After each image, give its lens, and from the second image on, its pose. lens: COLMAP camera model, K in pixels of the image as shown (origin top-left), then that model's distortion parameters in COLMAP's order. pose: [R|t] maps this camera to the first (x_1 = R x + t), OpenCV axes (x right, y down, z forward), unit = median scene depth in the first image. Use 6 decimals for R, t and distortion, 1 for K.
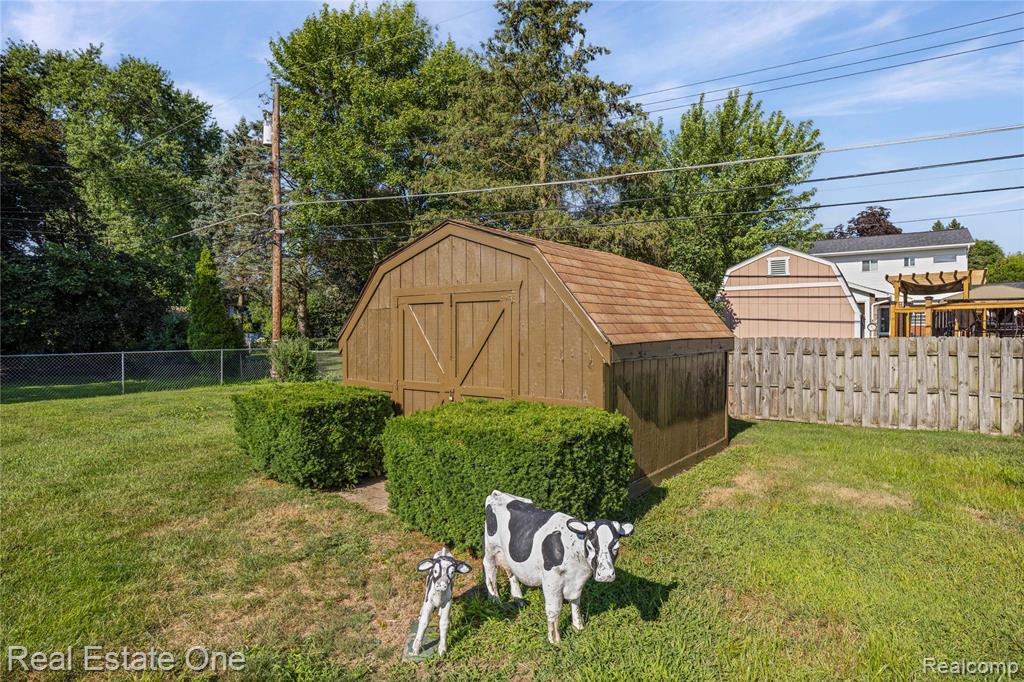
lens RADIAL K [[654.4, 0, 512.9], [0, 654.4, 336.7], [0, 0, 1]] dist [0.003215, 0.000463]
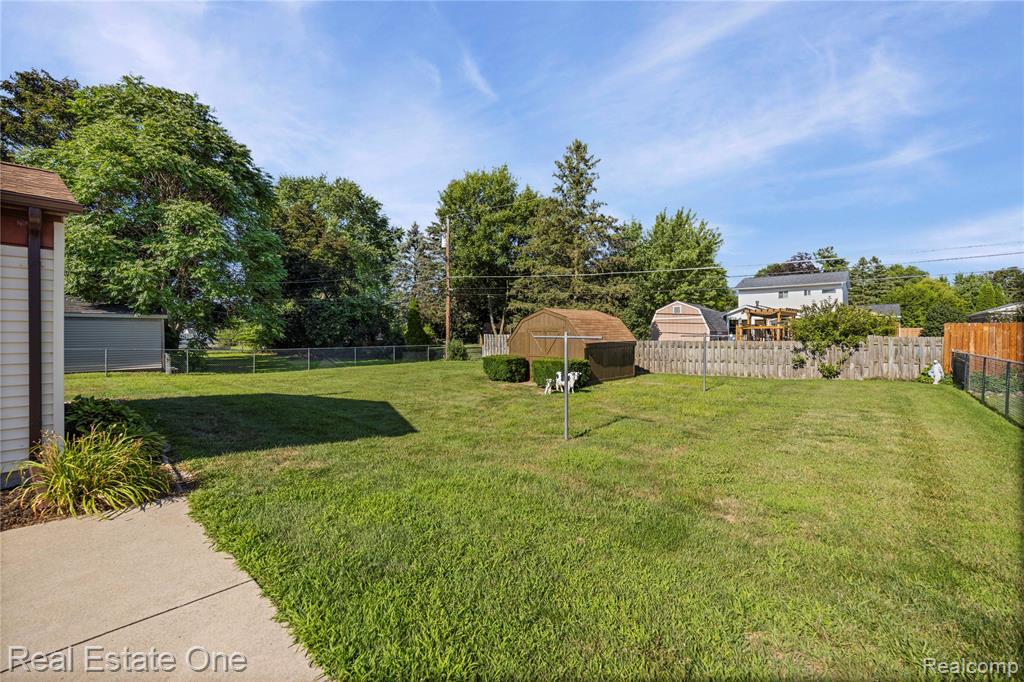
lens RADIAL K [[435.0, 0, 505.4], [0, 435.0, 333.8], [0, 0, 1]] dist [0.000768, -0.000061]
pose [[0.991972, -0.000054, -0.126456, -0.001109], [-0.001124, 0.999957, -0.009240, -0.004684], [0.126451, 0.009308, 0.991929, -0.374724]]
